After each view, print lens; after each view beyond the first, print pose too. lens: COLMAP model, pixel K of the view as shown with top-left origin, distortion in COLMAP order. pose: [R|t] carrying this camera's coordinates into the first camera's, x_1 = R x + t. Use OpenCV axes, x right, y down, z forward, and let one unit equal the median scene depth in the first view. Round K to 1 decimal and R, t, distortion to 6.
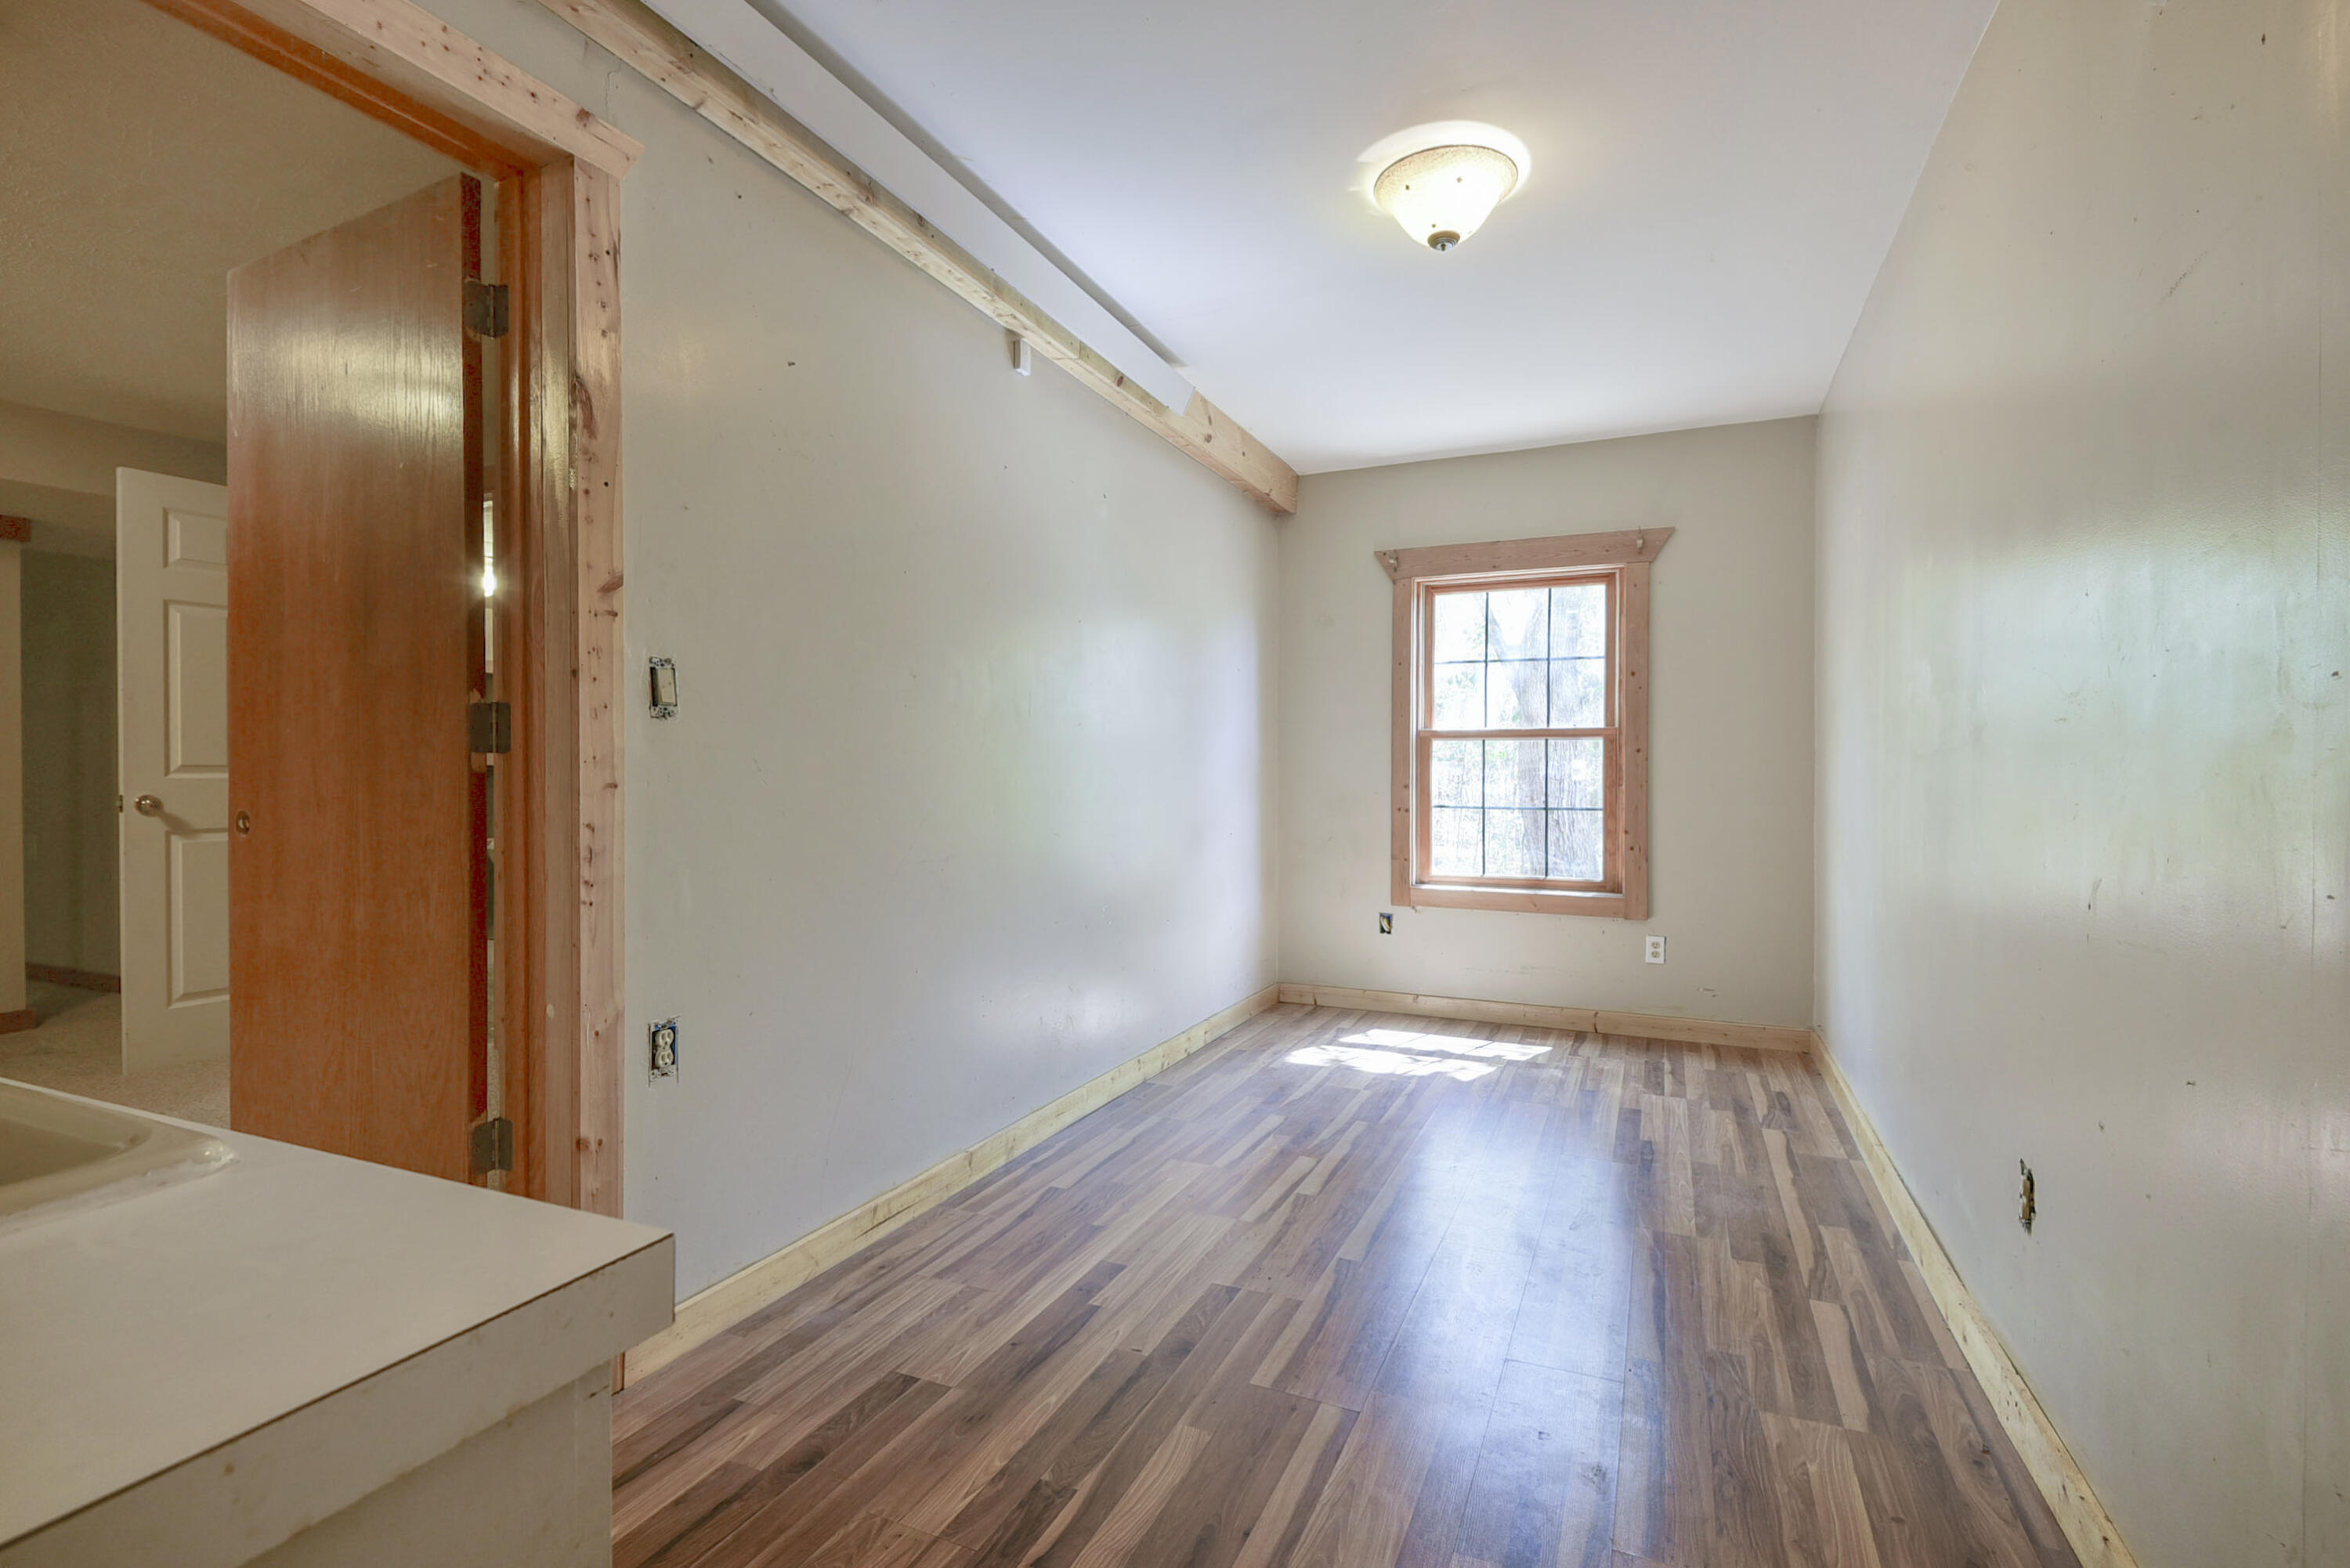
lens RADIAL K [[1109.0, 0, 1153.0], [0, 1109.0, 784.1], [0, 0, 1]] dist [0.006284, -0.002667]
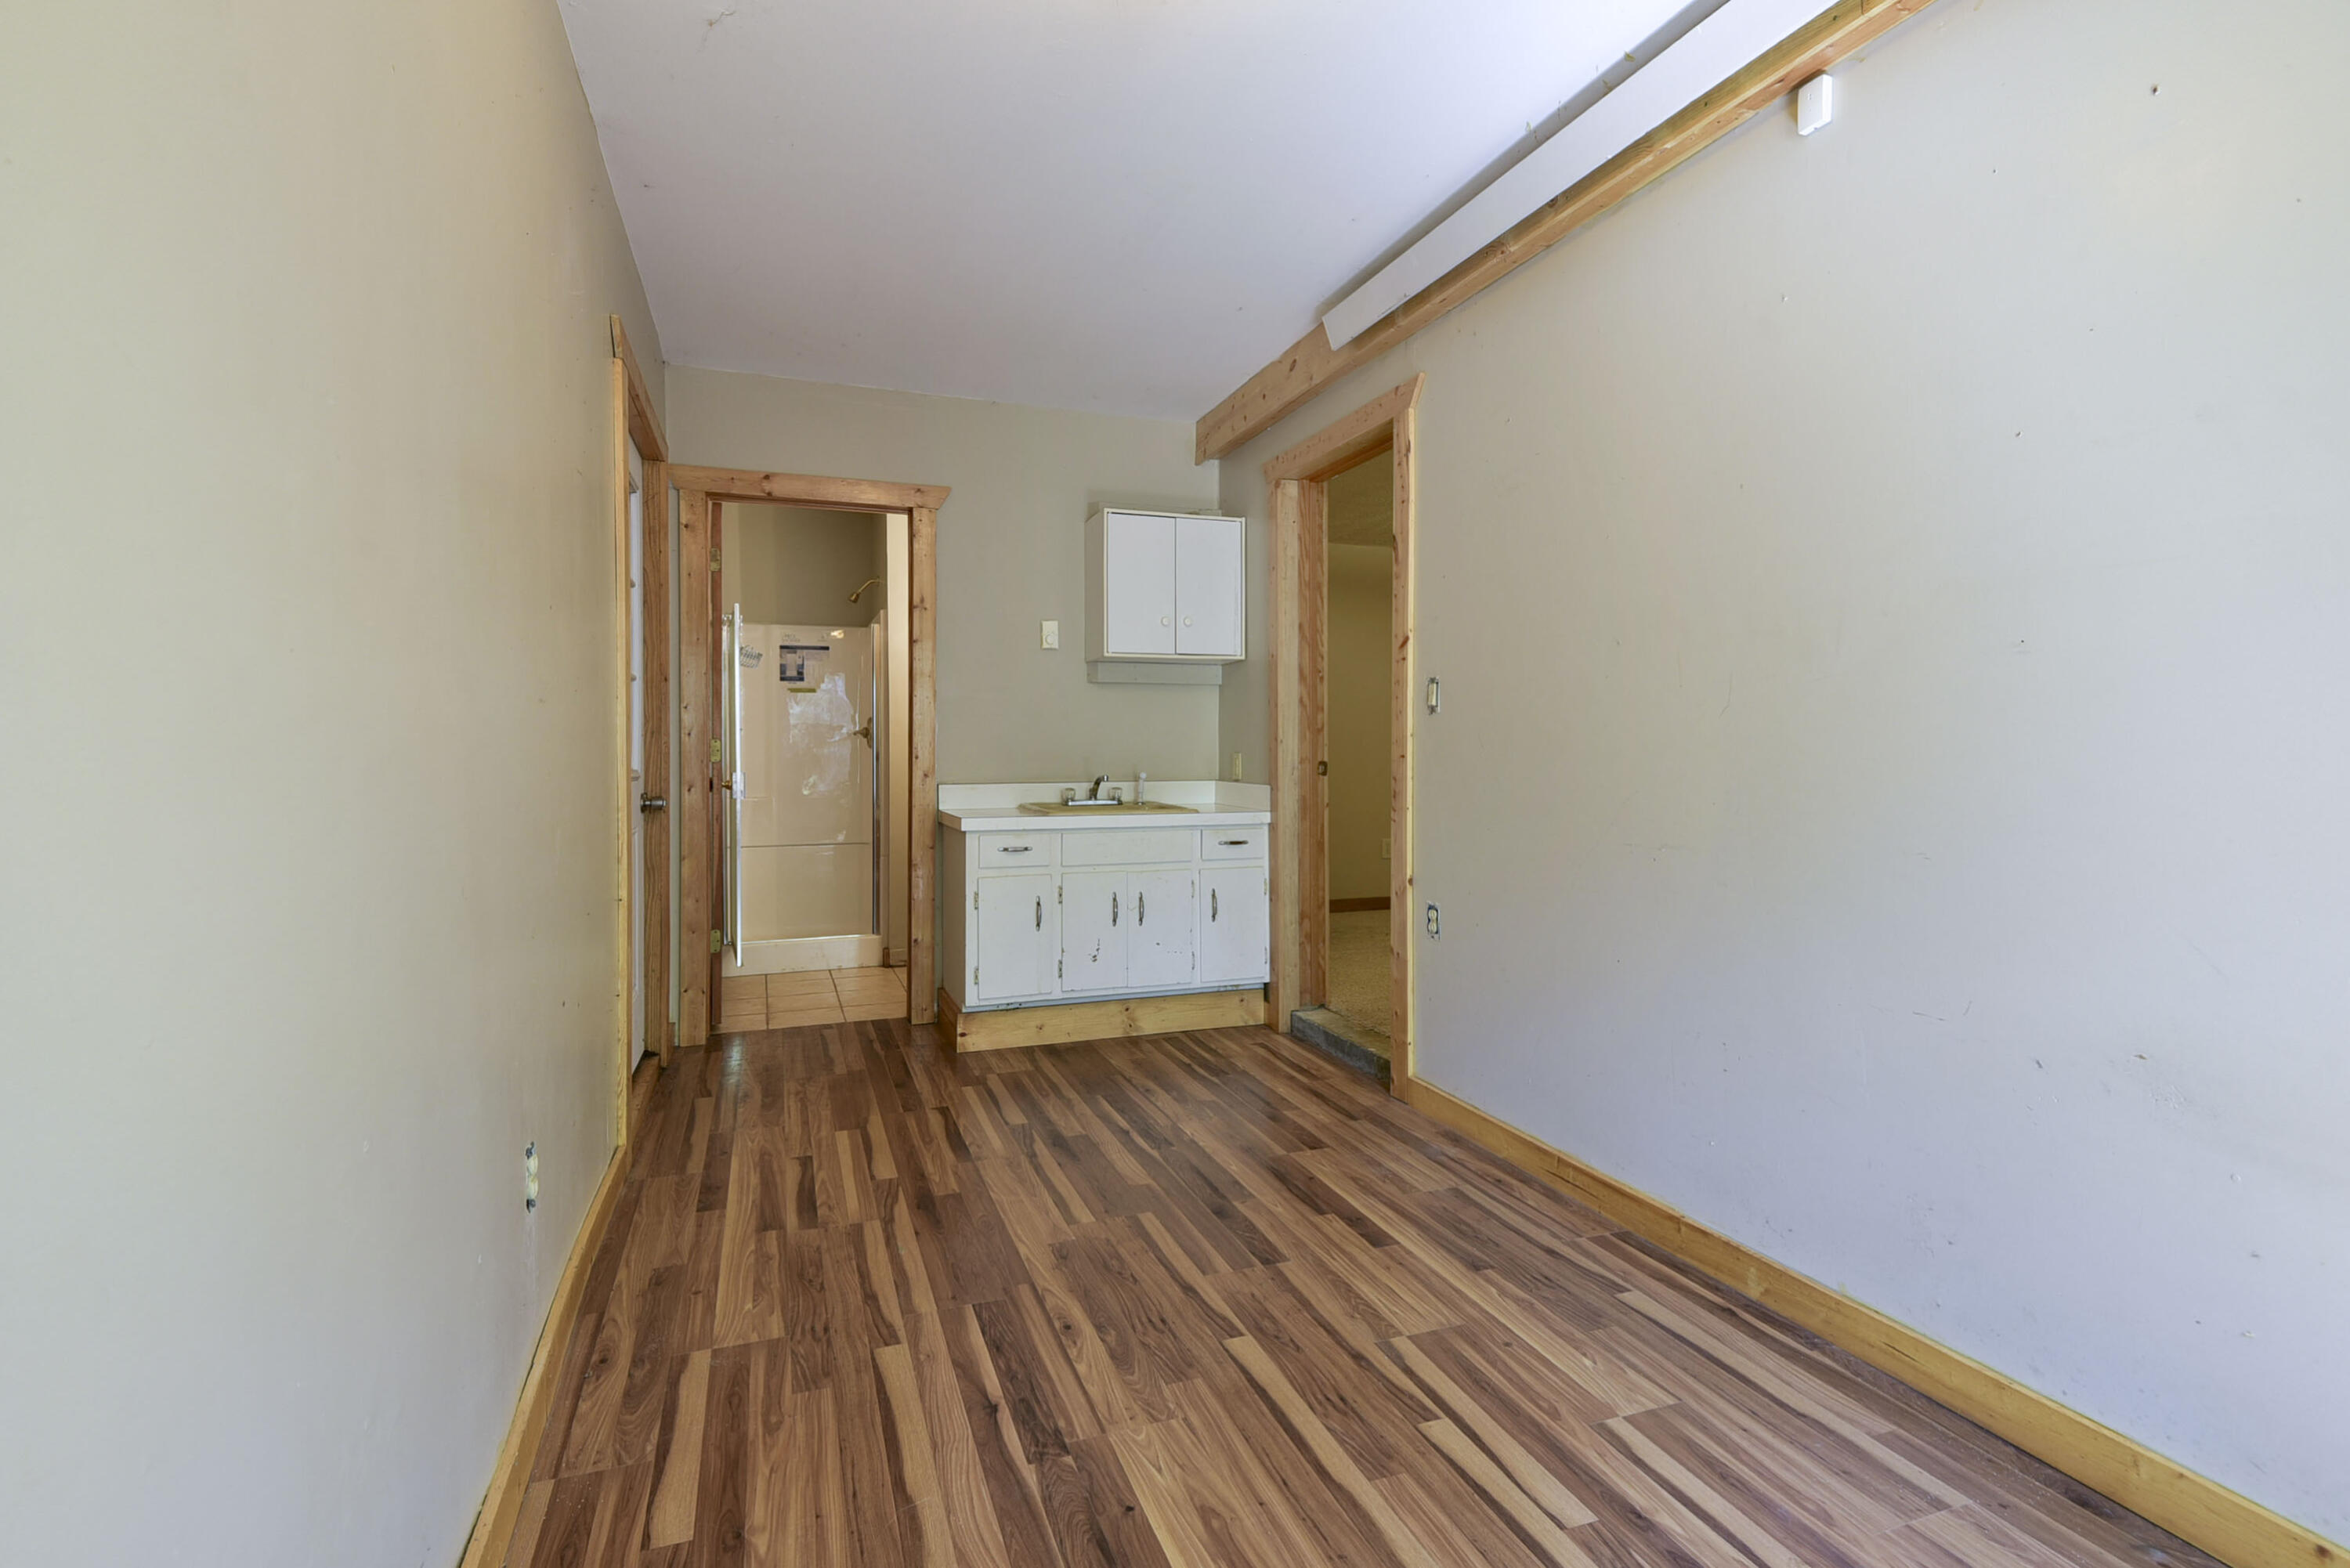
lens RADIAL K [[1109.0, 0, 1158.1], [0, 1109.0, 767.2], [0, 0, 1]] dist [0.006284, -0.002667]
pose [[-0.719583, 0.010502, -0.694327, 0.900033], [-0.008717, 0.999670, 0.024154, -0.018457], [0.694351, 0.023433, -0.719254, 1.766330]]
